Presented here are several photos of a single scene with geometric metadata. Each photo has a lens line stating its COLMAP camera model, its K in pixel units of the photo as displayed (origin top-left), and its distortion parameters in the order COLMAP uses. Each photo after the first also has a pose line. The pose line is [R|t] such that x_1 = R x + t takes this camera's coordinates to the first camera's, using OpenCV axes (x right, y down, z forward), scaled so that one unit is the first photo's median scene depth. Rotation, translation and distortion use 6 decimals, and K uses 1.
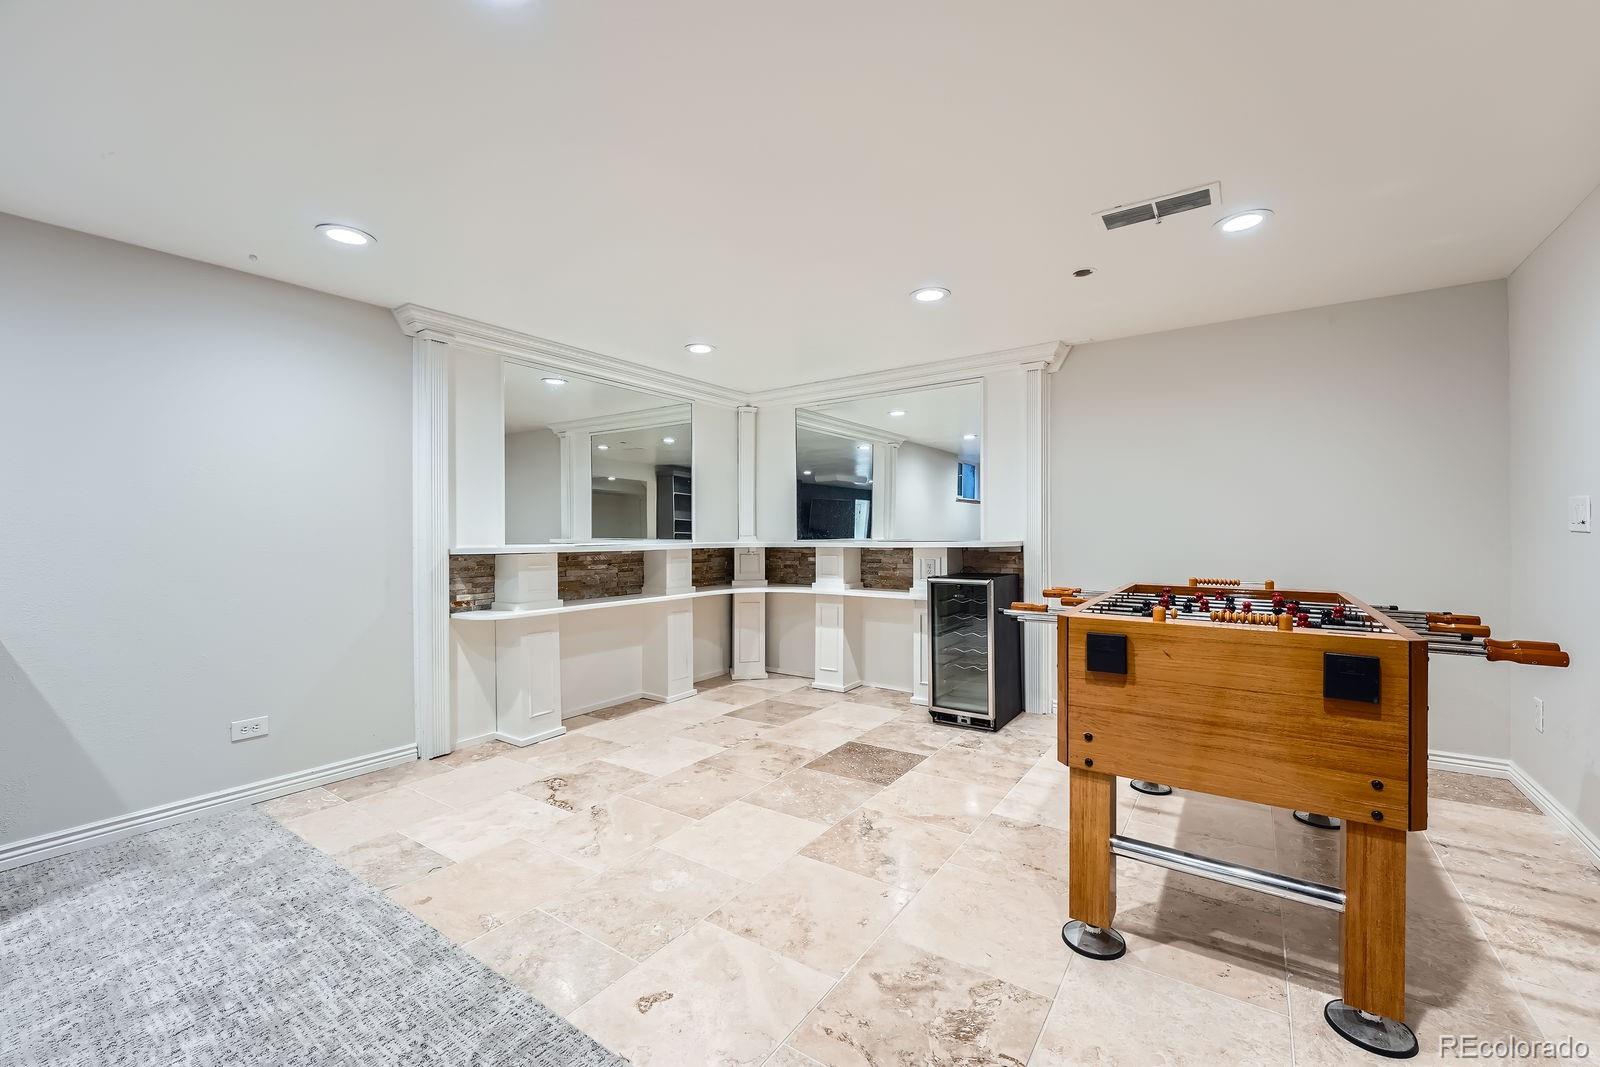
lens RADIAL K [[651.7, 0, 796.0], [0, 651.7, 528.9], [0, 0, 1]] dist [-0.008624, -0.001714]
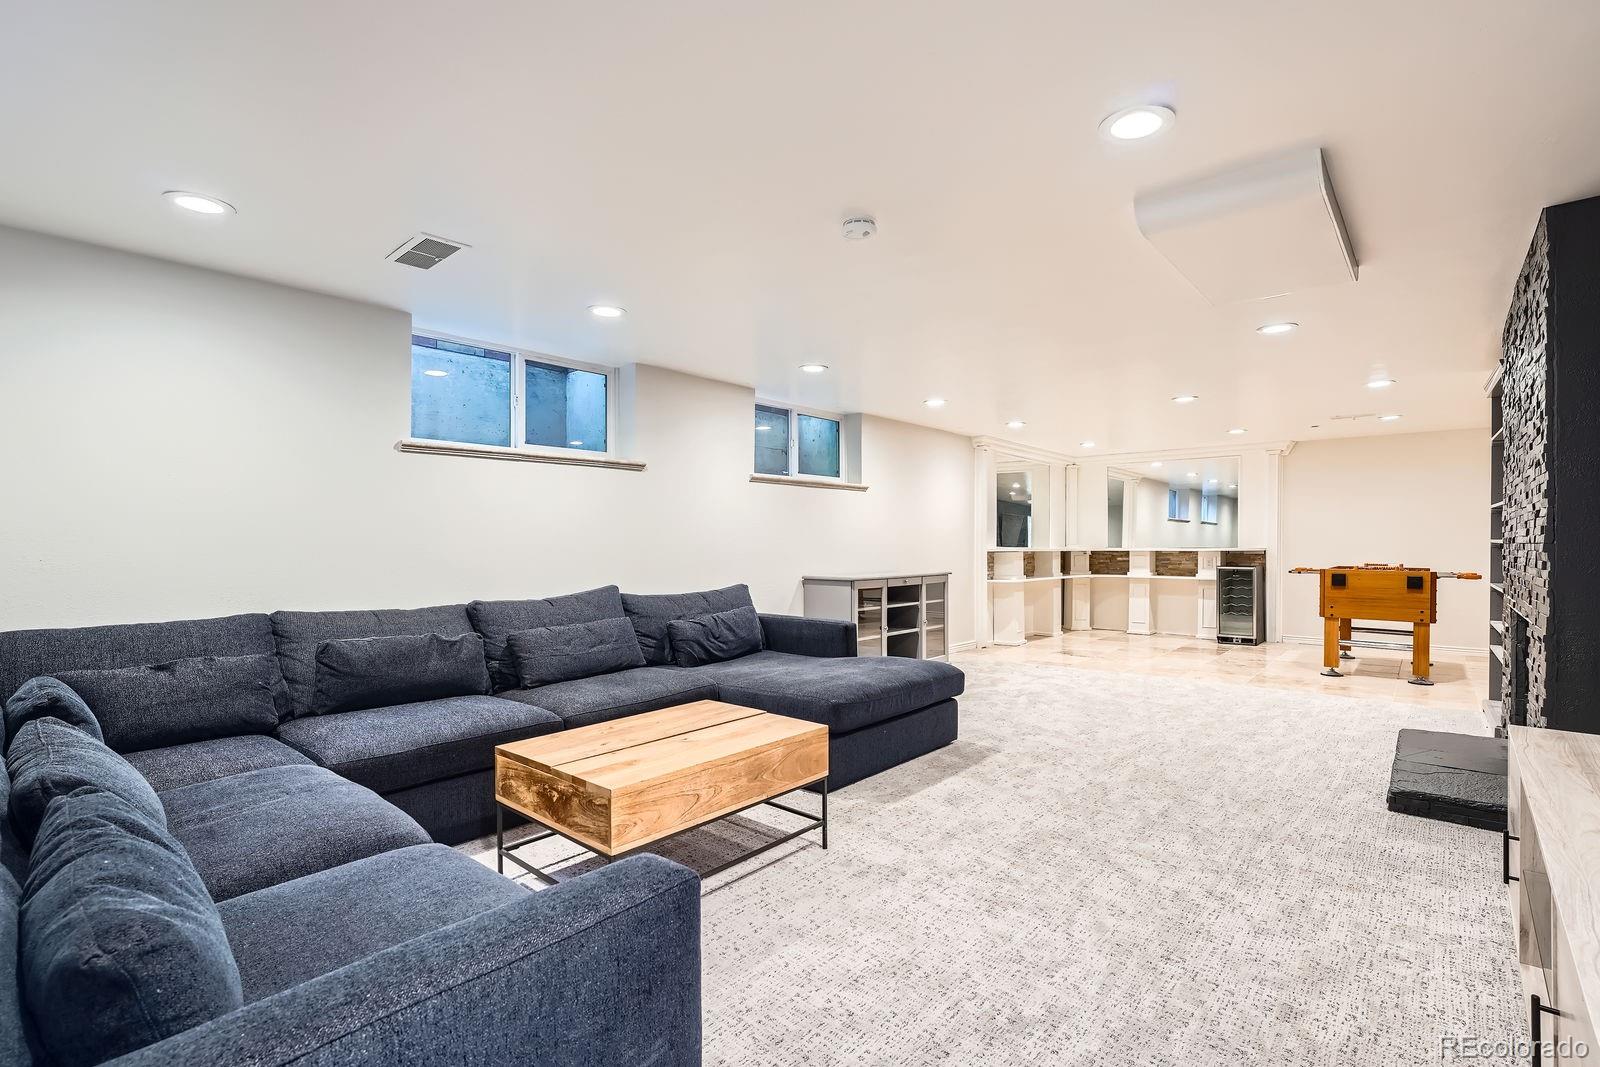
lens RADIAL K [[749.2, 0, 801.7], [0, 749.2, 544.4], [0, 0, 1]] dist [-0.003713, -0.000448]
pose [[0.995887, 0.007467, -0.090300, -0.716185], [-0.006924, 0.999956, 0.006323, 0.004892], [0.090343, -0.005672, 0.995895, -1.140961]]
